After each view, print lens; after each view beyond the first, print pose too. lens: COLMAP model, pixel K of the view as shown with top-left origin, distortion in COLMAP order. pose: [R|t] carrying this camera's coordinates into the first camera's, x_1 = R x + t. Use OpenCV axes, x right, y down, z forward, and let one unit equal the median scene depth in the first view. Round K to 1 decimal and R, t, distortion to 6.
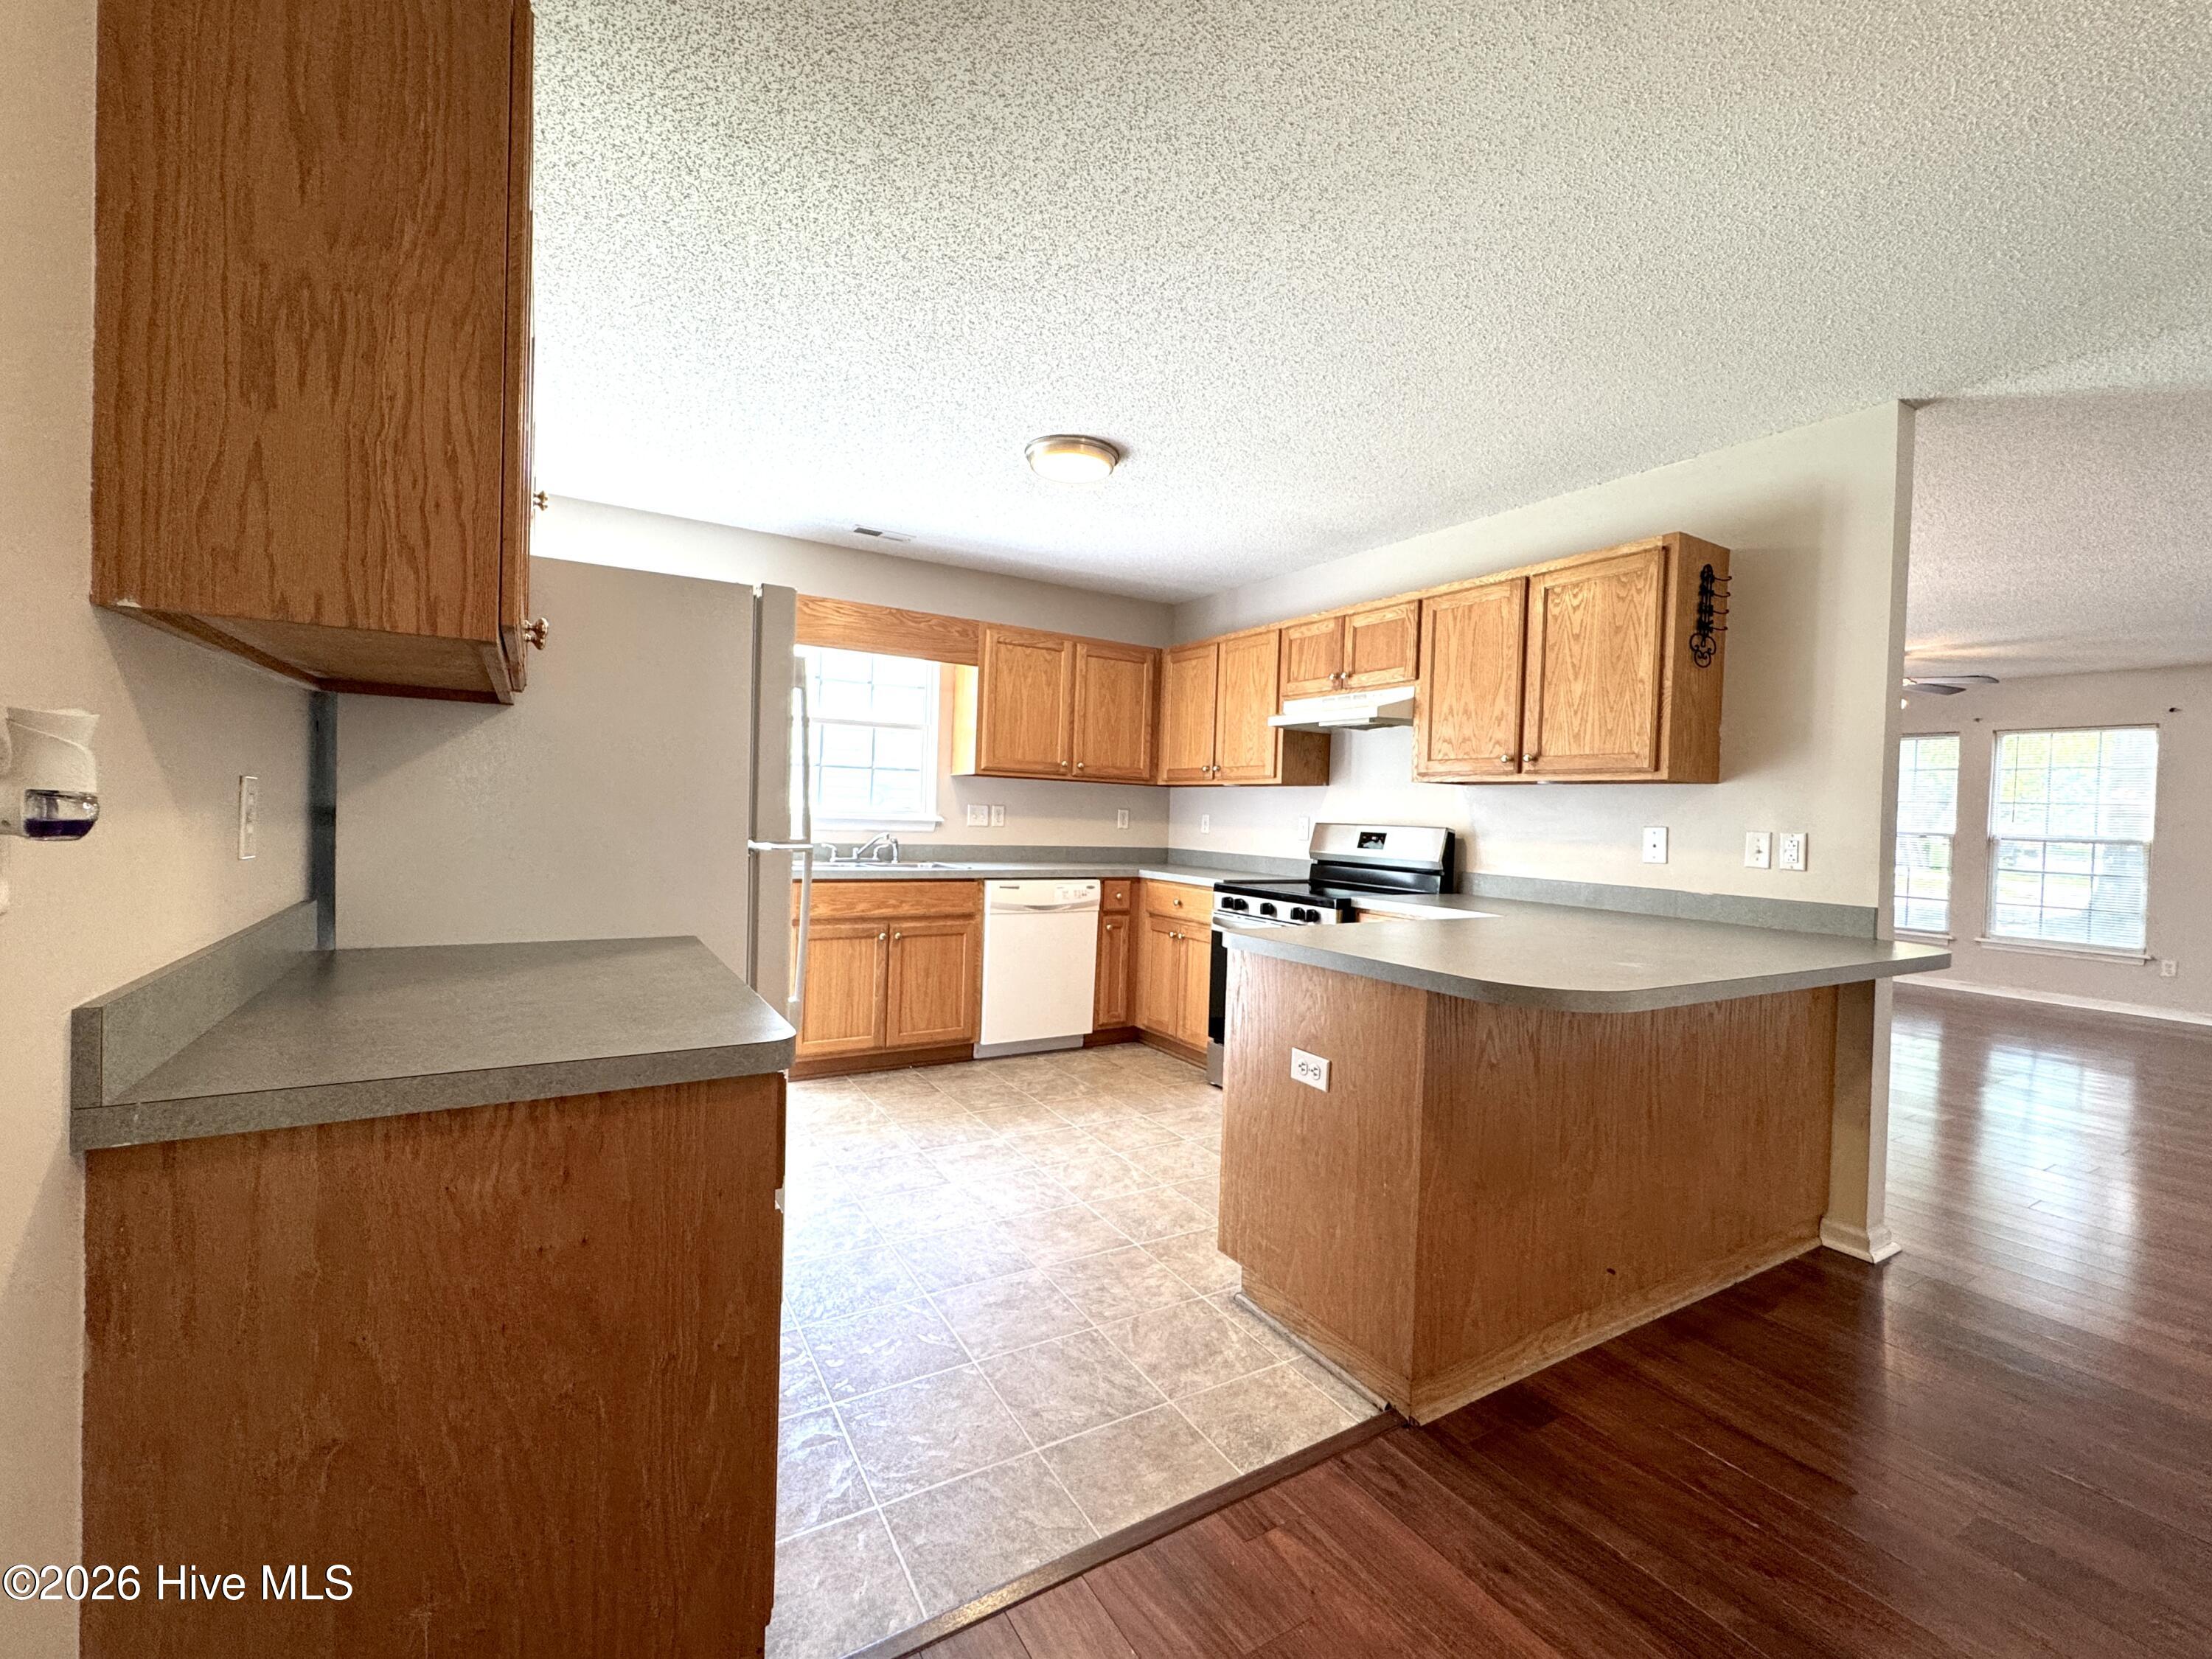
lens RADIAL K [[887.2, 0, 1077.6], [0, 887.2, 829.0], [0, 0, 1]] dist [-0.005682, 0.000044]
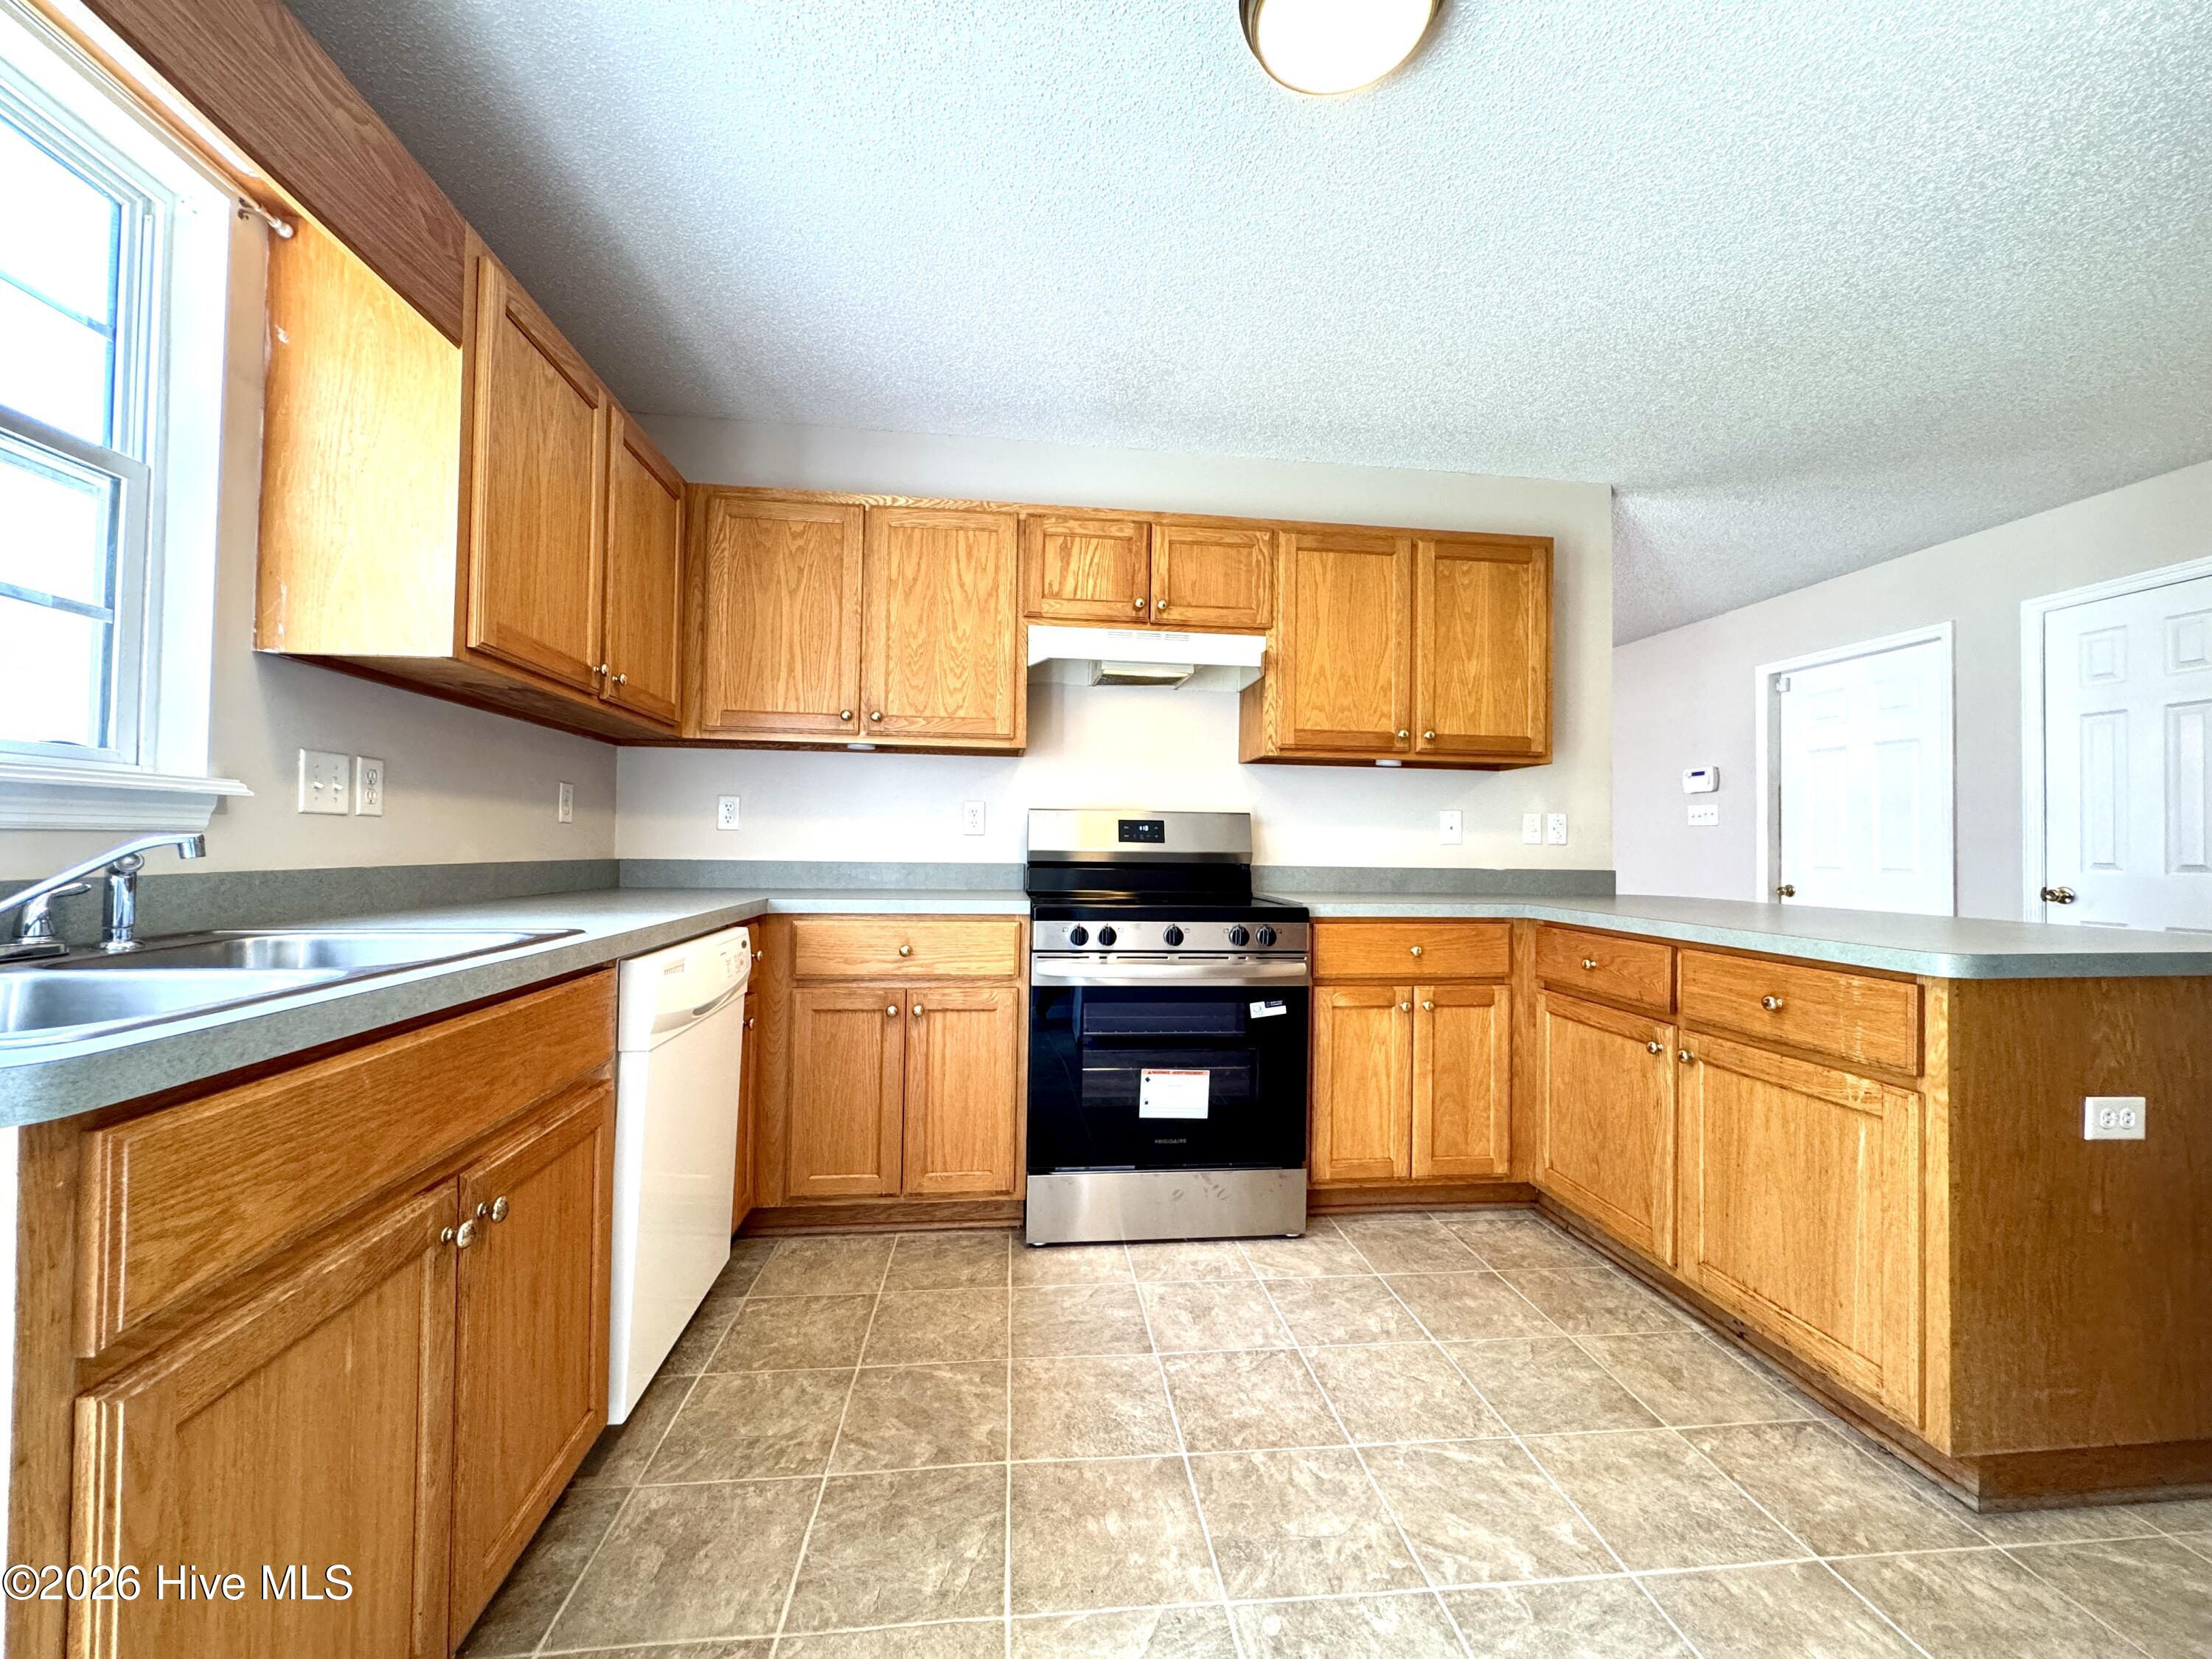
lens RADIAL K [[887.2, 0, 1072.7], [0, 887.2, 828.6], [0, 0, 1]] dist [-0.005682, 0.000044]
pose [[0.414134, -0.009945, 0.910162, -0.370258], [0.014828, 0.999881, 0.004179, 0.006407], [-0.910095, 0.011765, 0.414232, 0.720284]]
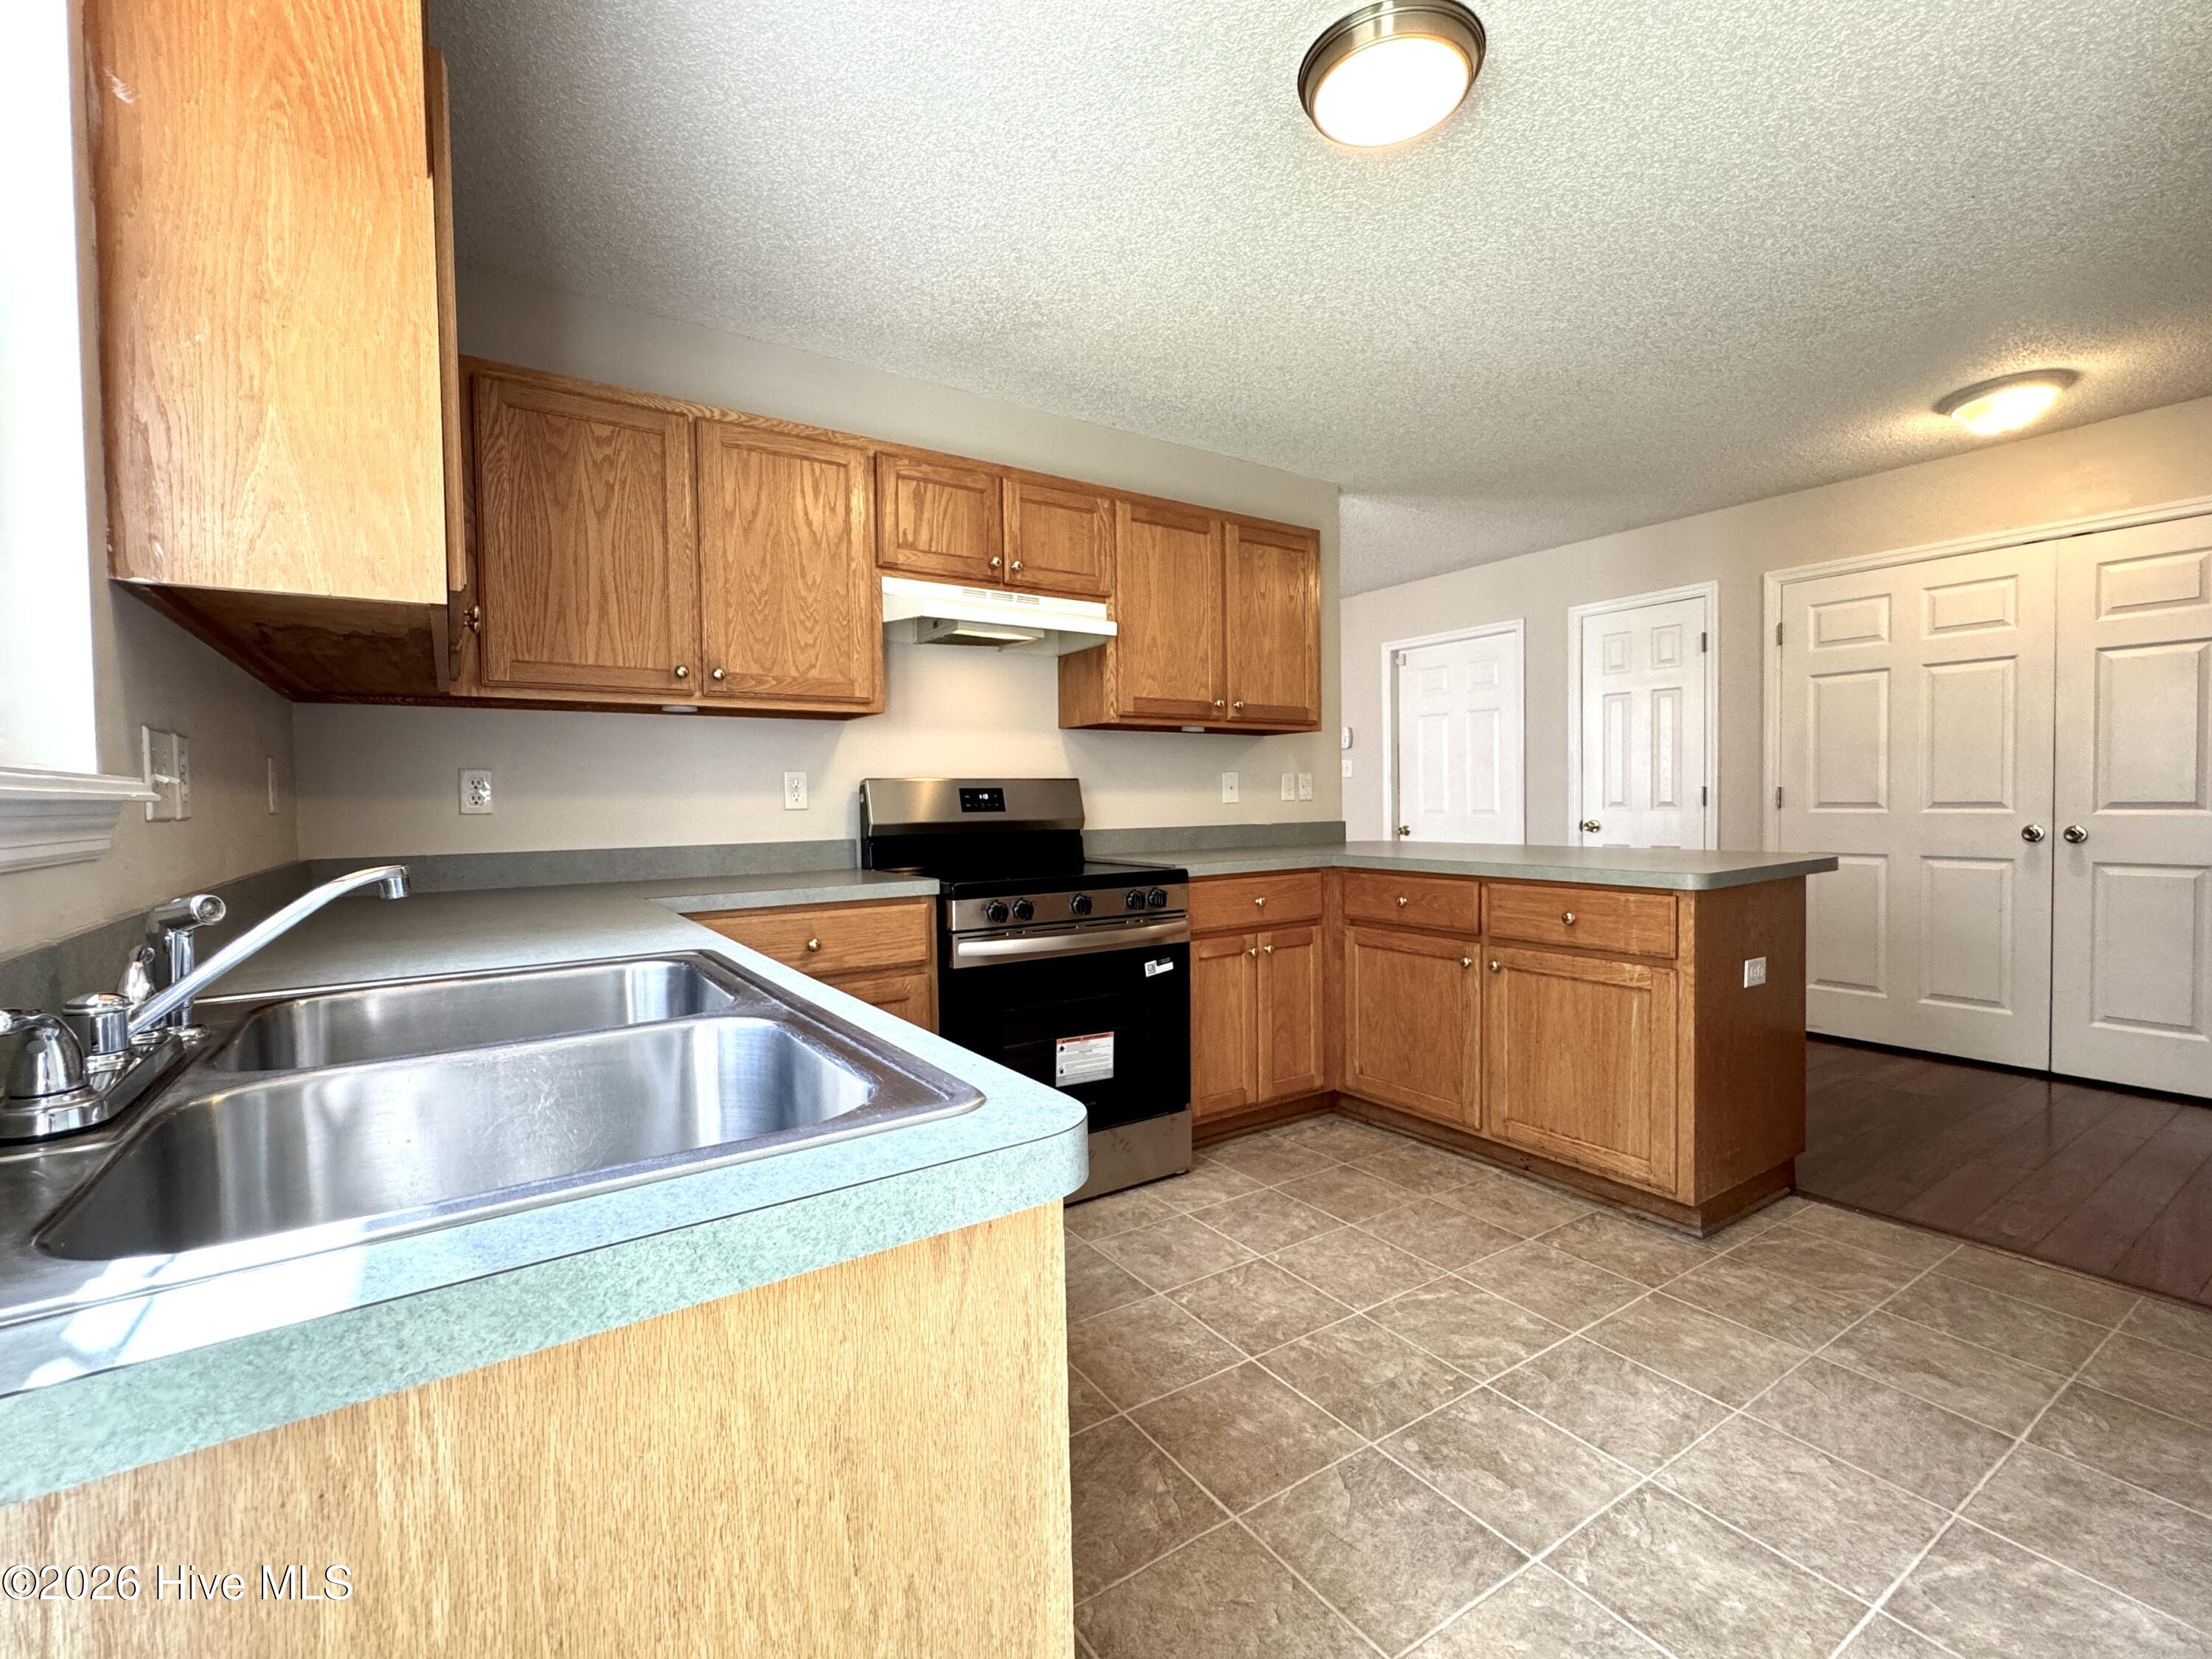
lens RADIAL K [[988.4, 0, 1060.0], [0, 988.4, 833.1], [0, 0, 1]] dist [-0.009006, 0.000270]
pose [[-0.047529, -0.066213, 0.996673, -0.463726], [0.032659, 0.997164, 0.067803, -0.012346], [-0.998336, 0.035773, -0.045232, 0.946956]]
